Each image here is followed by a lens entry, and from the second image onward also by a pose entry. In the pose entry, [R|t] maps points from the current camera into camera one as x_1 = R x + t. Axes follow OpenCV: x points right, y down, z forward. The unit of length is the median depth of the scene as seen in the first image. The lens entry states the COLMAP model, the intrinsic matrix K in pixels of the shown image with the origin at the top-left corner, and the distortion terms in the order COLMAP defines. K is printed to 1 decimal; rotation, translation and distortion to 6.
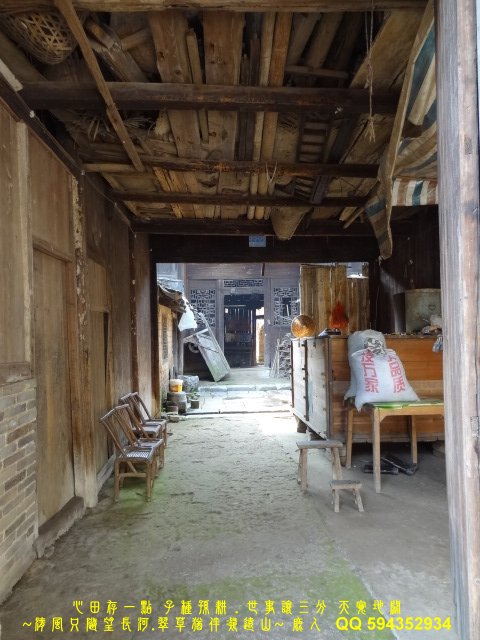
lens RADIAL K [[453.0, 0, 240.0], [0, 453.0, 320.0], [0, 0, 1]] dist [-0.000737, 0.000535]
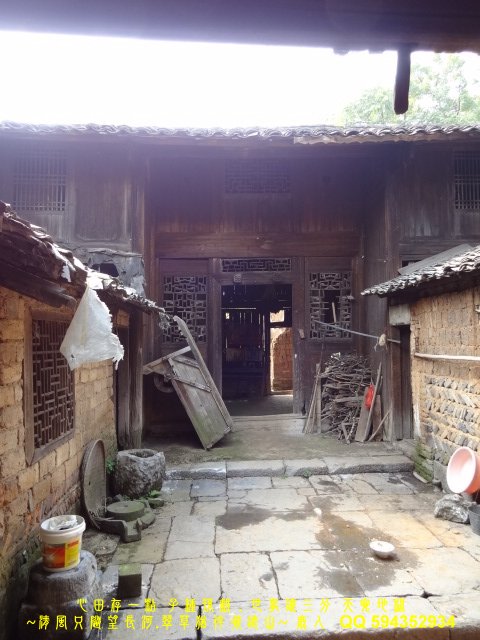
lens RADIAL K [[453.0, 0, 240.0], [0, 453.0, 320.0], [0, 0, 1]] dist [-0.000737, 0.000535]
pose [[0.999990, -0.000053, -0.004512, -0.010414], [-0.000026, 0.999848, -0.017422, -0.002364], [0.004512, 0.017422, 0.999838, 0.439459]]
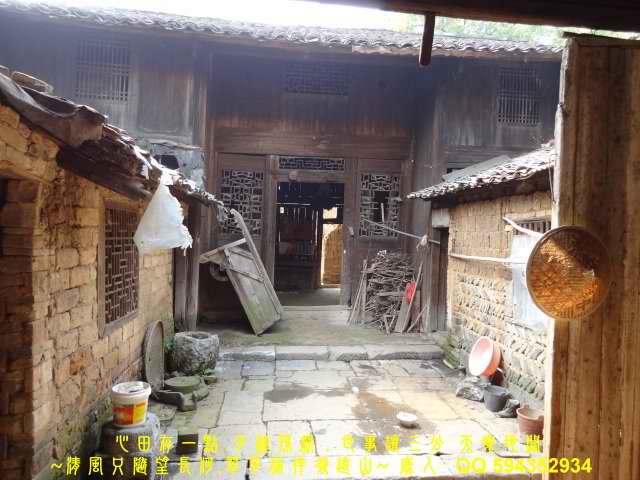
lens RADIAL K [[453.0, 0, 320.0], [0, 453.0, 240.0], [0, 0, 1]] dist [-0.000737, 0.000535]
pose [[0.997549, 0.043355, 0.054916, -0.009983], [-0.045445, 0.998266, 0.037408, -0.003820], [-0.053199, -0.039812, 0.997790, 0.408375]]
